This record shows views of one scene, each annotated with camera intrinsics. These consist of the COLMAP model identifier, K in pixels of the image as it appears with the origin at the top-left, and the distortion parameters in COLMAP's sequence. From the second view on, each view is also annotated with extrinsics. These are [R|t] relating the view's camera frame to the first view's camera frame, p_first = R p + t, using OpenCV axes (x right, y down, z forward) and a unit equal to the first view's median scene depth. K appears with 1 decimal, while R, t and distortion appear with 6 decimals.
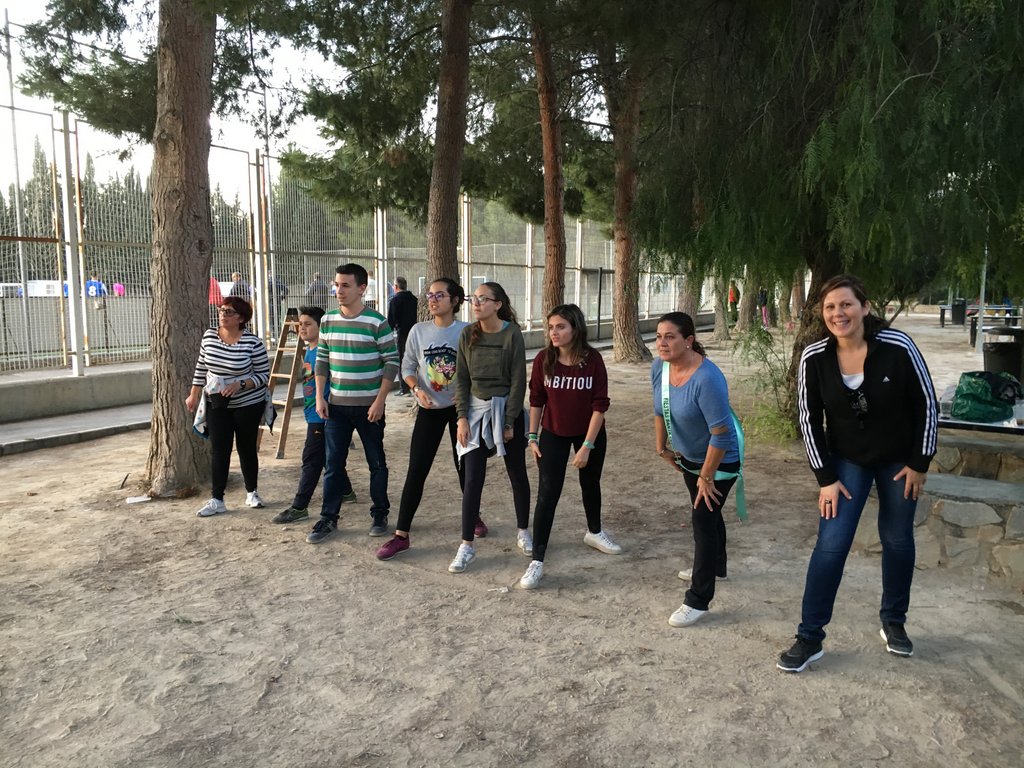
lens RADIAL K [[867.3, 0, 521.1], [0, 867.3, 376.1], [0, 0, 1]] dist [0.092131, -0.135687]
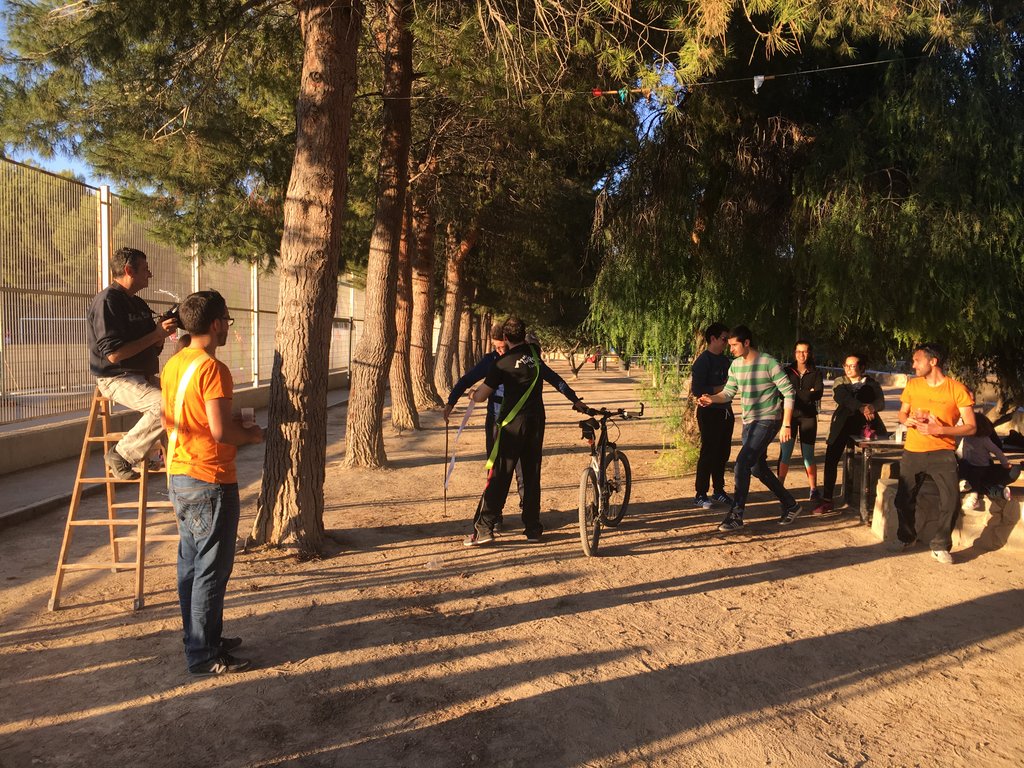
lens RADIAL K [[867.3, 0, 521.1], [0, 867.3, 376.1], [0, 0, 1]] dist [0.092131, -0.135687]
pose [[0.902576, -0.012743, 0.430342, -0.602984], [0.034780, 0.998453, -0.043381, -0.014773], [-0.429123, 0.054123, 0.901623, -0.002829]]
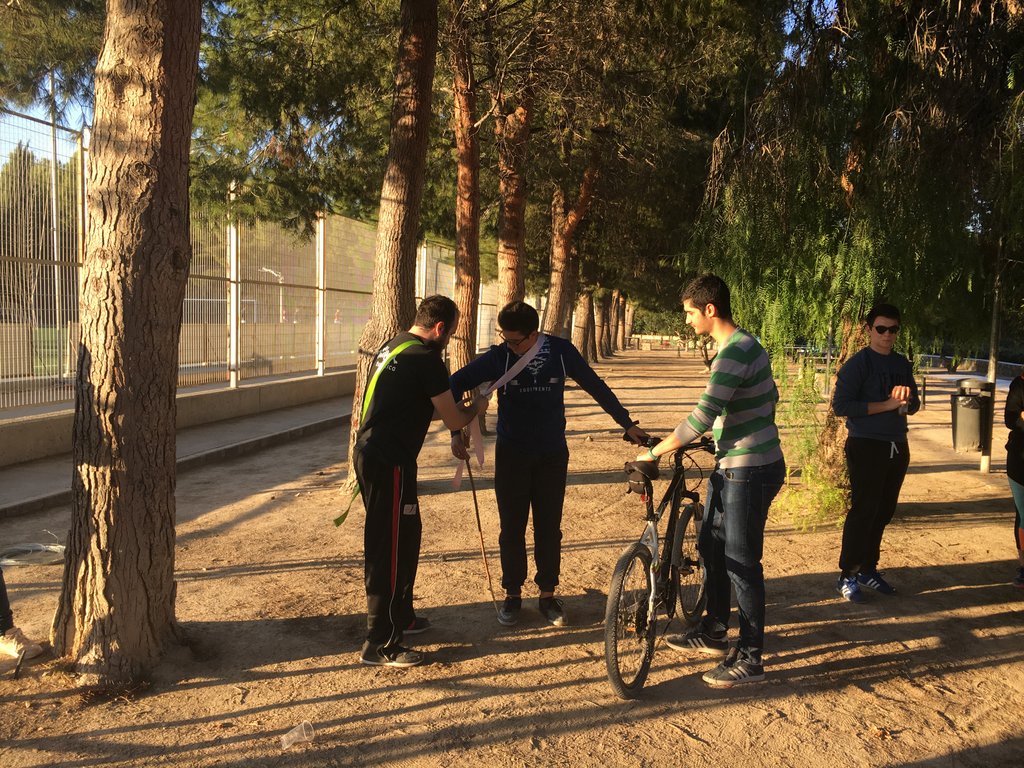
lens RADIAL K [[867.3, 0, 521.1], [0, 867.3, 376.1], [0, 0, 1]] dist [0.092131, -0.135687]
pose [[0.961852, 0.004615, 0.273530, -0.301752], [0.003860, 0.999529, -0.030438, -0.050314], [-0.273541, 0.030332, 0.961382, 0.362633]]
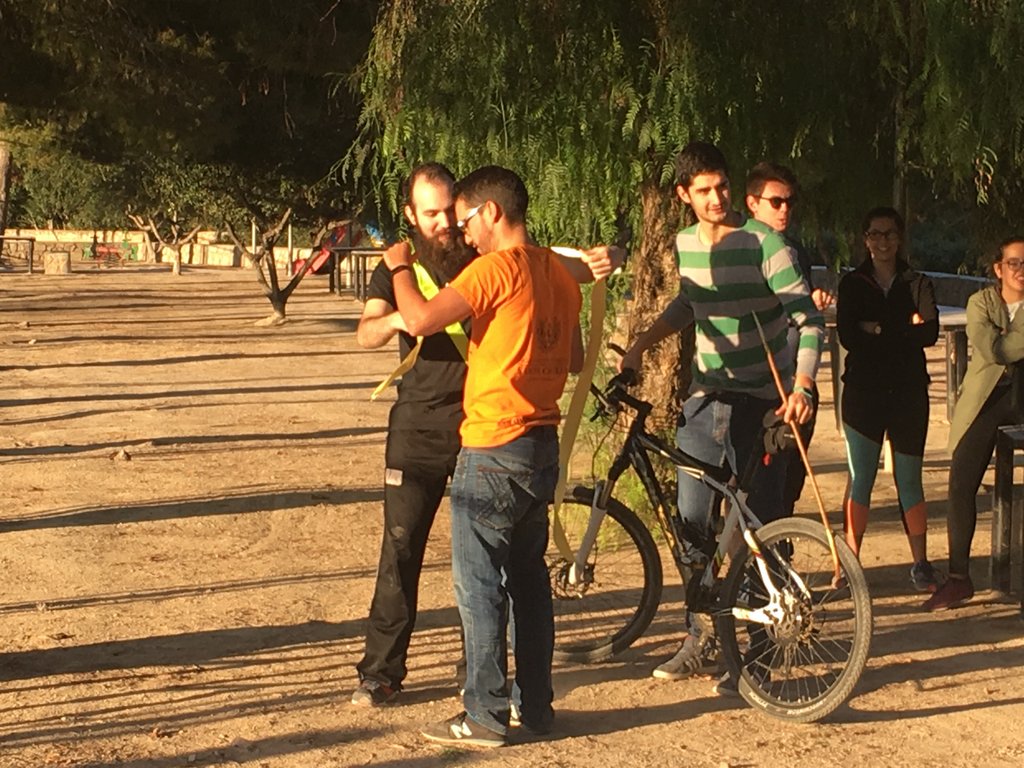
lens RADIAL K [[2805.3, 0, 512.0], [0, 2805.3, 384.0], [0, 0, 1]] dist [0.187047, -1.071116]
pose [[0.822553, -0.034481, 0.567642, -0.877509], [0.051432, 0.998580, -0.013871, 0.015090], [-0.566357, 0.040604, 0.823159, -0.334374]]
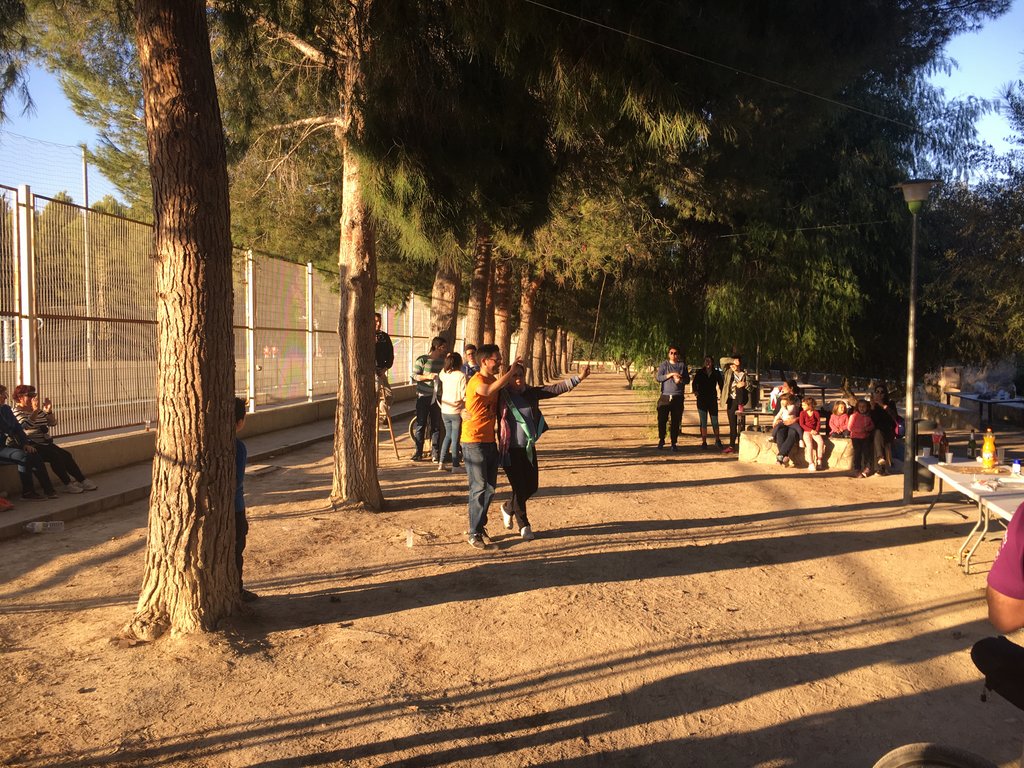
lens RADIAL K [[860.3, 0, 512.0], [0, 860.3, 384.0], [0, 0, 1]] dist [0.089517, -0.123412]
pose [[0.943984, -0.009432, 0.329857, -0.916527], [0.028341, 0.998215, -0.052566, 0.069933], [-0.328772, 0.058970, 0.942566, -0.989216]]
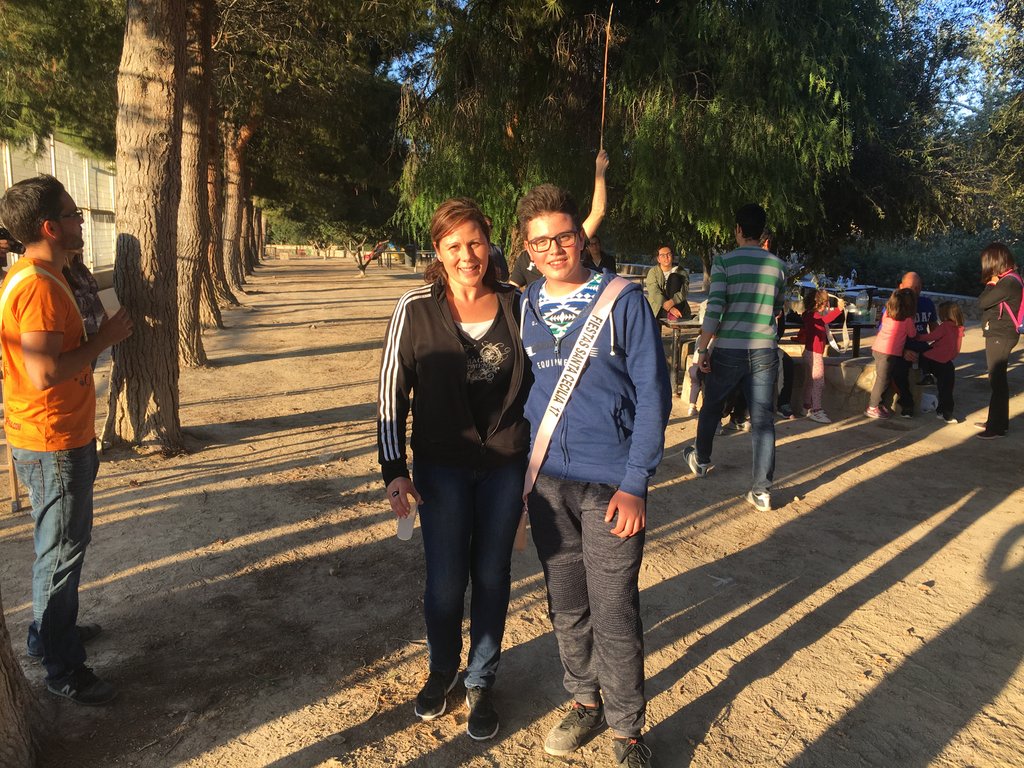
lens RADIAL K [[865.1, 0, 521.5], [0, 865.1, 386.7], [0, 0, 1]] dist [0.082358, -0.124245]
pose [[0.759240, -0.107425, 0.641884, -0.718797], [0.058066, 0.993531, 0.097594, -0.007934], [-0.648215, -0.036825, 0.760566, 0.012417]]
